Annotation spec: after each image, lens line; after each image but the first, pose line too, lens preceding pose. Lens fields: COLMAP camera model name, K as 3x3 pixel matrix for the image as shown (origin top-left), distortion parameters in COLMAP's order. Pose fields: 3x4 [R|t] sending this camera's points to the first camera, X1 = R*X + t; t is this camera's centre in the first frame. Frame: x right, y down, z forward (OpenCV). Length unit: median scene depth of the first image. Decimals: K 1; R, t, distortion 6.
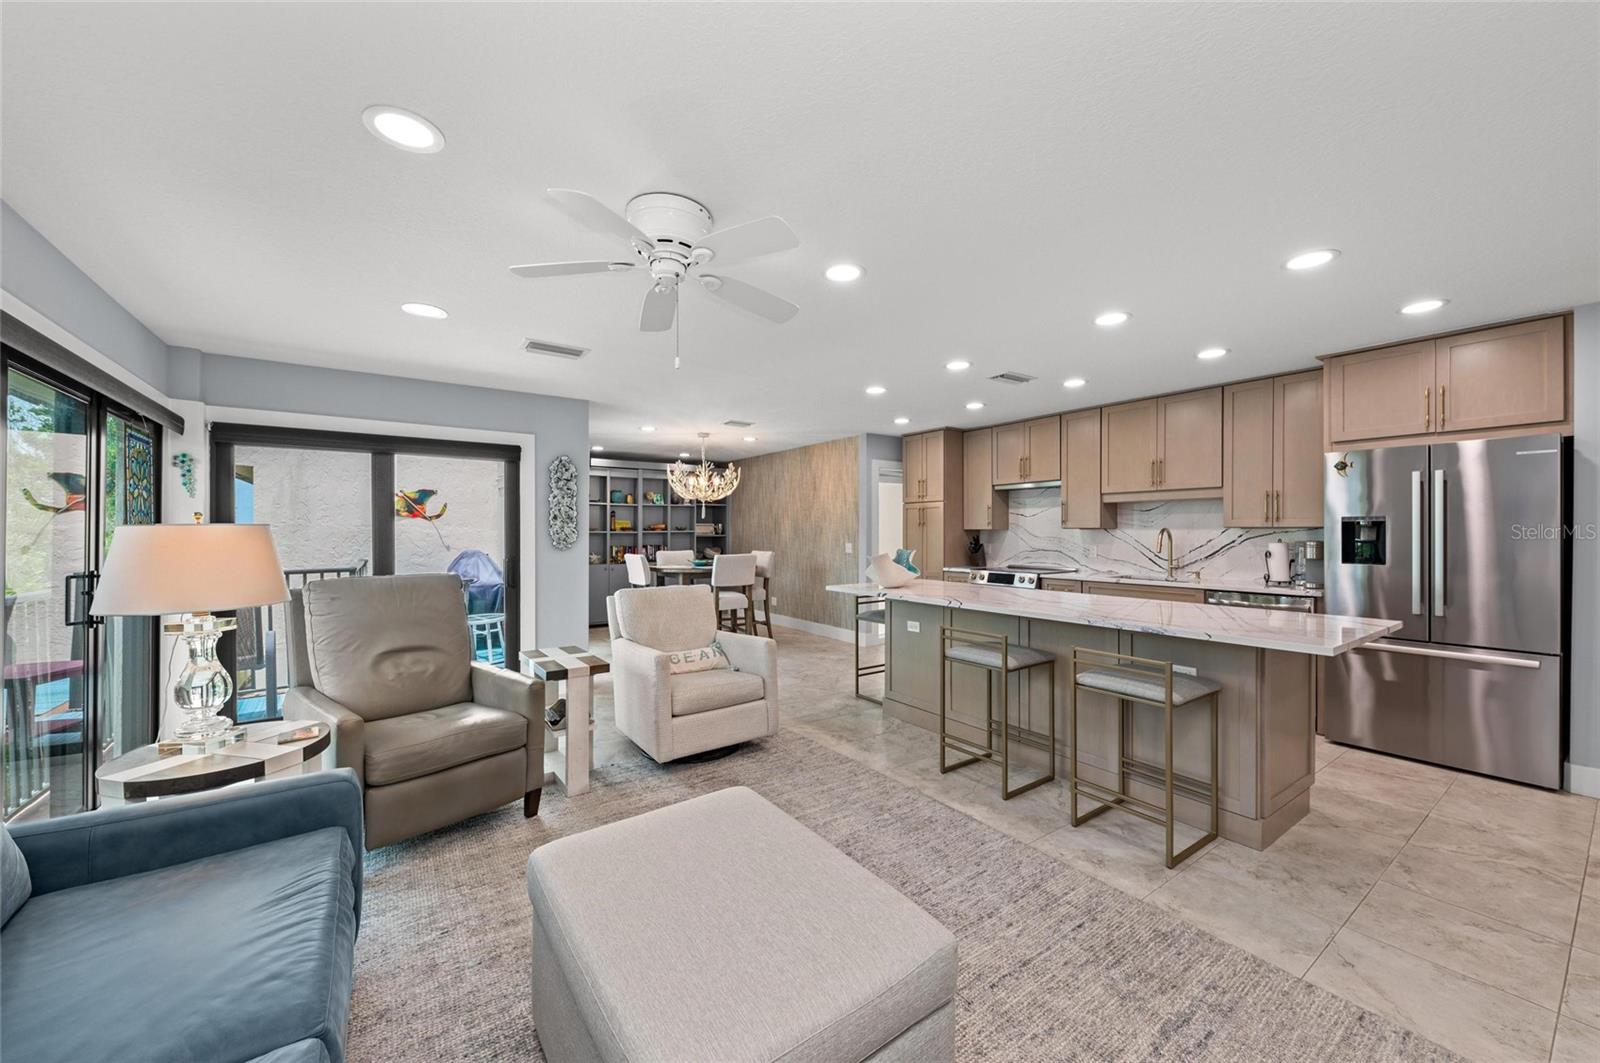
lens RADIAL K [[586.5, 0, 802.7], [0, 586.5, 538.1], [0, 0, 1]] dist [-0.000582, -0.001292]
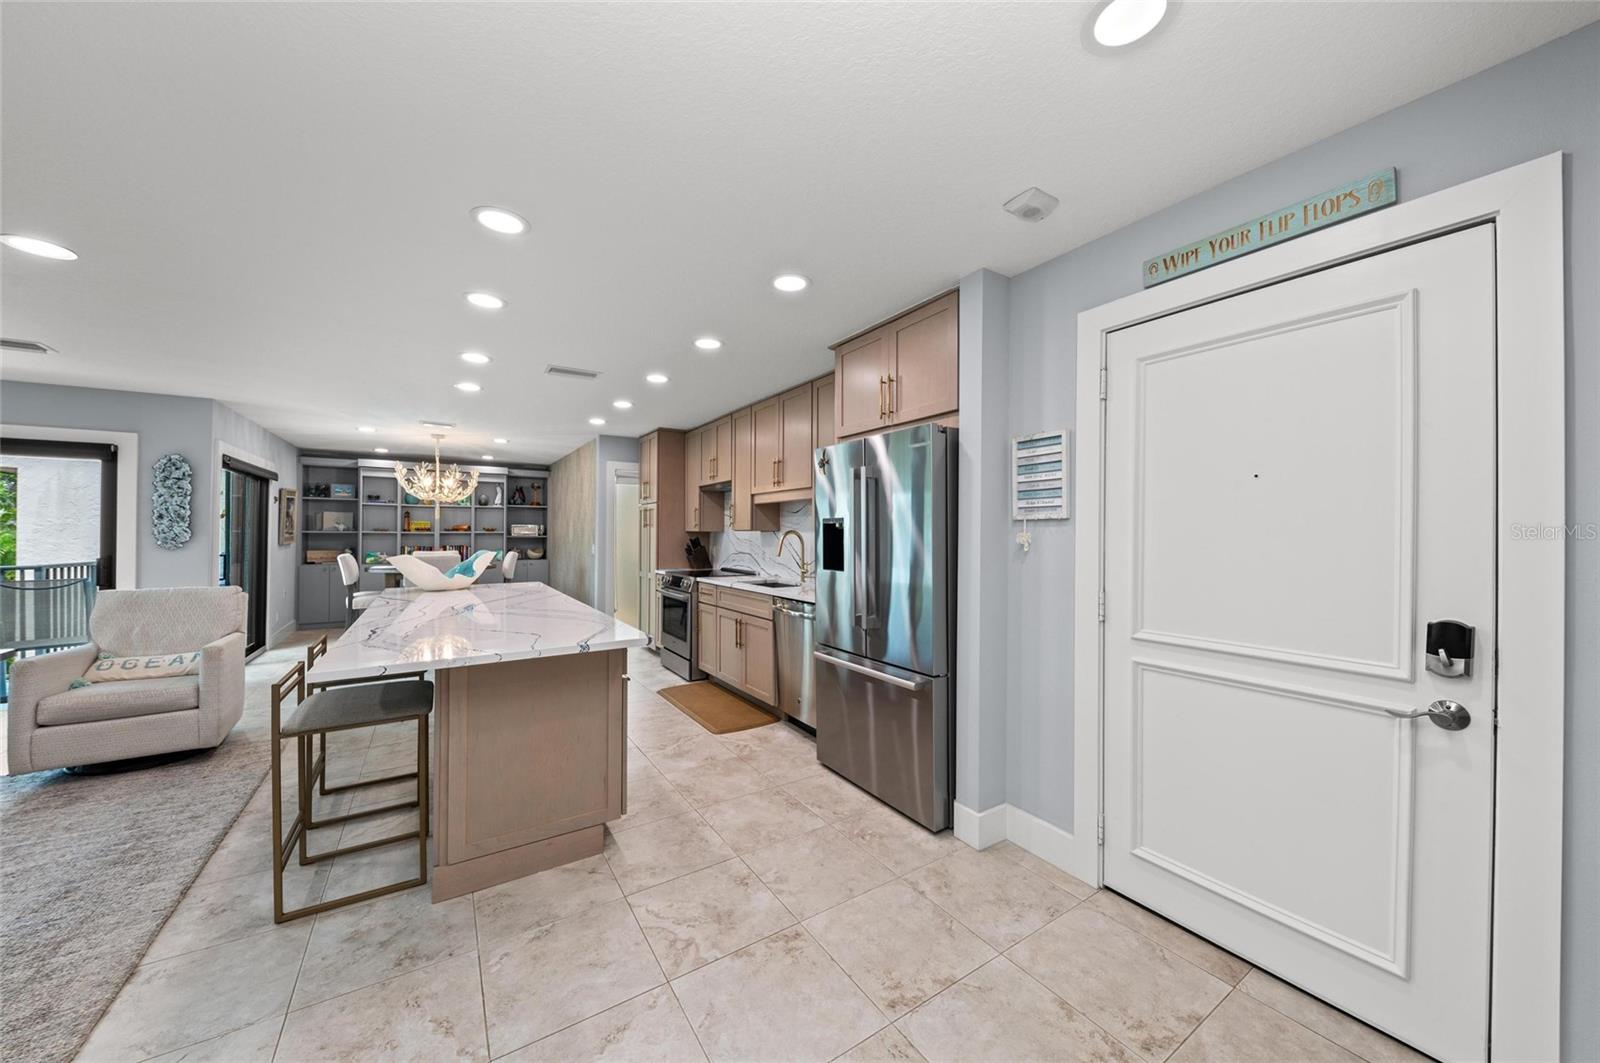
lens RADIAL K [[552.7, 0, 804.3], [0, 552.7, 532.4], [0, 0, 1]] dist [-0.008971, -0.000418]
pose [[0.999781, 0.004580, -0.020421, 0.681026], [-0.004846, 0.999904, -0.012992, -0.001957], [0.020359, 0.013088, 0.999707, 0.100186]]
